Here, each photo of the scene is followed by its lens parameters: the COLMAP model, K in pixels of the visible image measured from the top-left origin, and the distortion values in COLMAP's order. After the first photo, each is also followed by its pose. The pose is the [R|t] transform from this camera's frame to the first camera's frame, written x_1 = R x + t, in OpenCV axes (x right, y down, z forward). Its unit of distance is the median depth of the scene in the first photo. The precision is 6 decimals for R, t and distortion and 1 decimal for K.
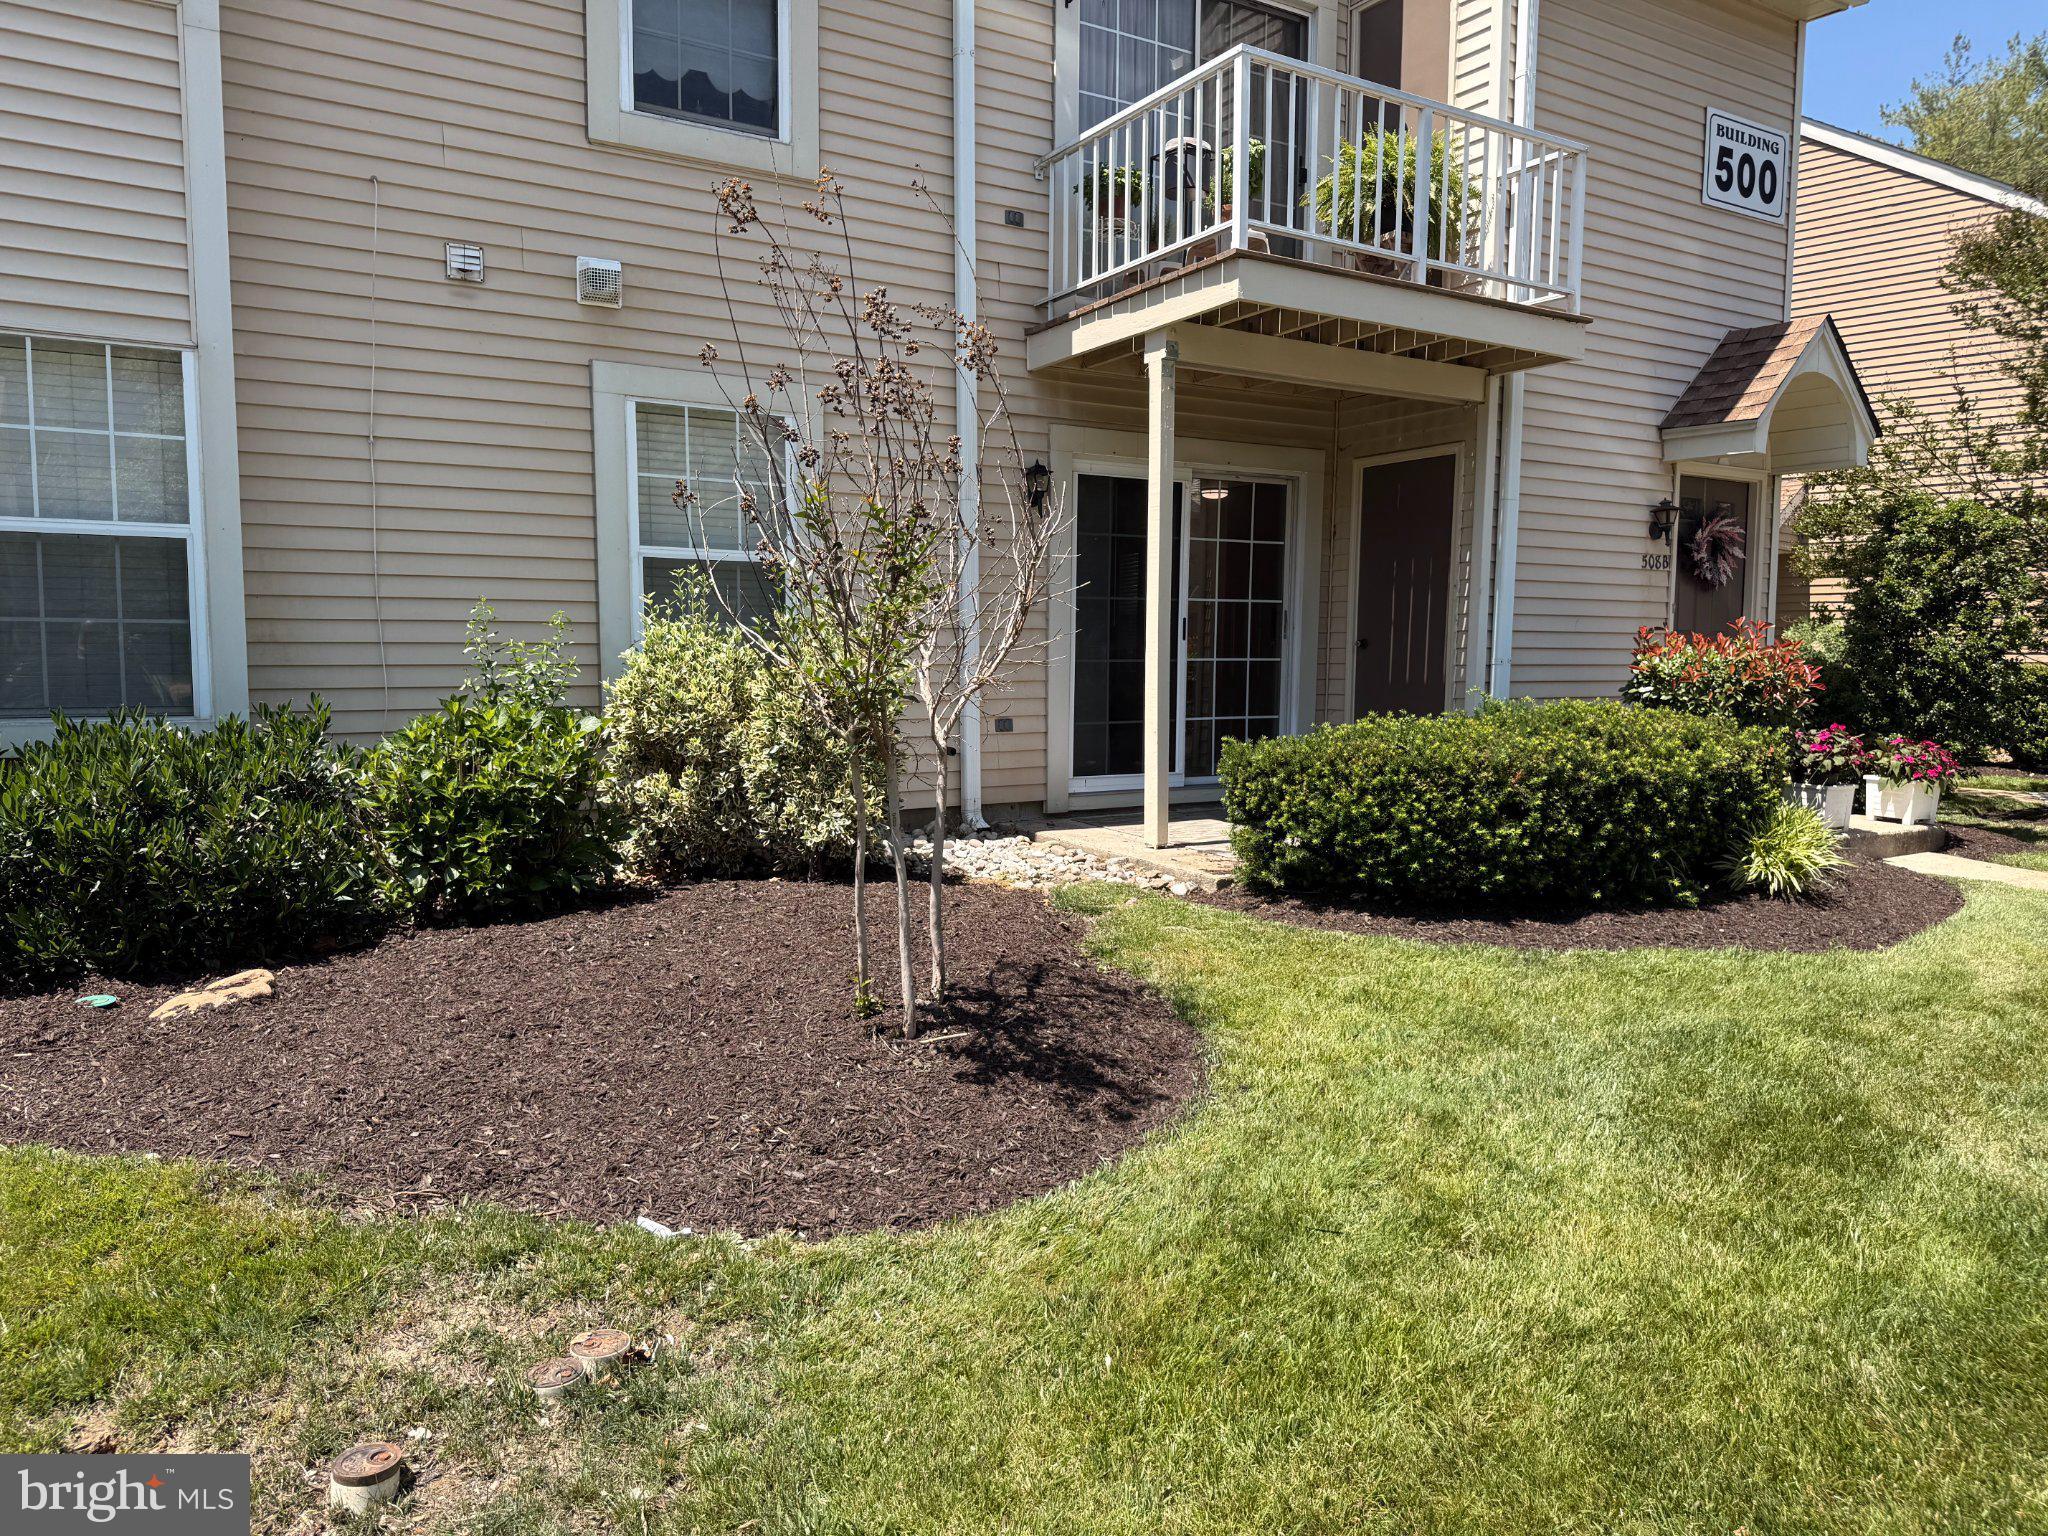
lens RADIAL K [[1427.5, 0, 1024.0], [0, 1427.5, 768.0], [0, 0, 1]] dist [0.058923, -0.000830]
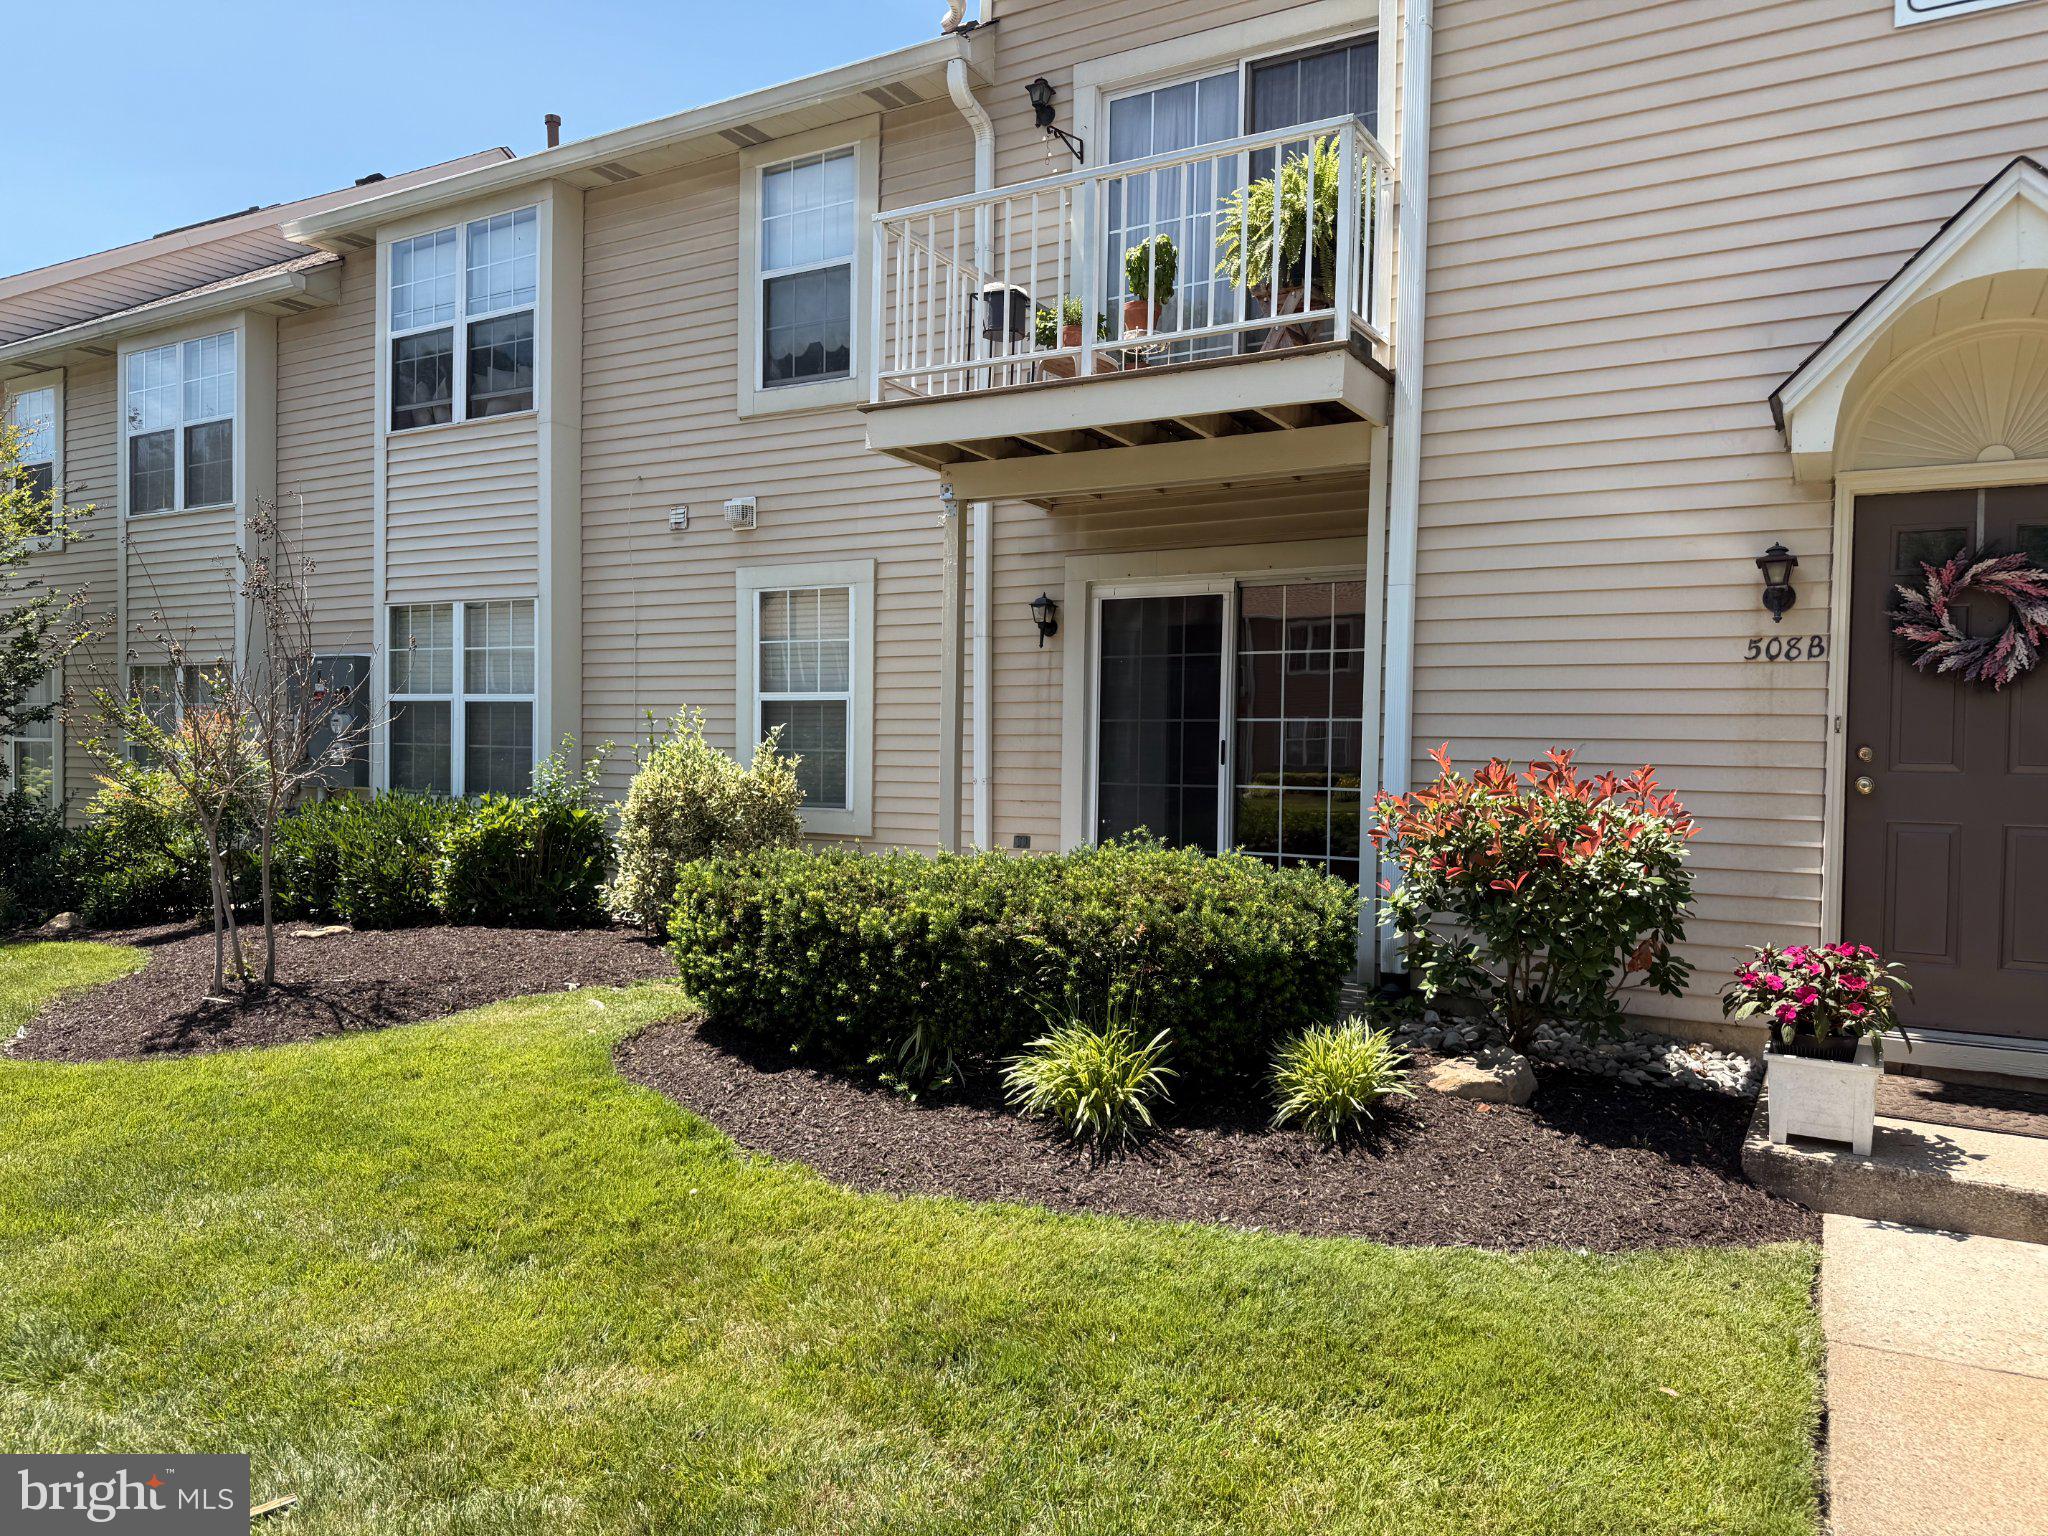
lens RADIAL K [[1427.5, 0, 1024.0], [0, 1427.5, 768.0], [0, 0, 1]] dist [0.058923, -0.000830]
pose [[0.503563, 0.014750, -0.863832, 1.059025], [-0.074815, 0.996843, -0.026591, -0.066118], [0.860713, 0.078017, 0.503077, 0.537621]]
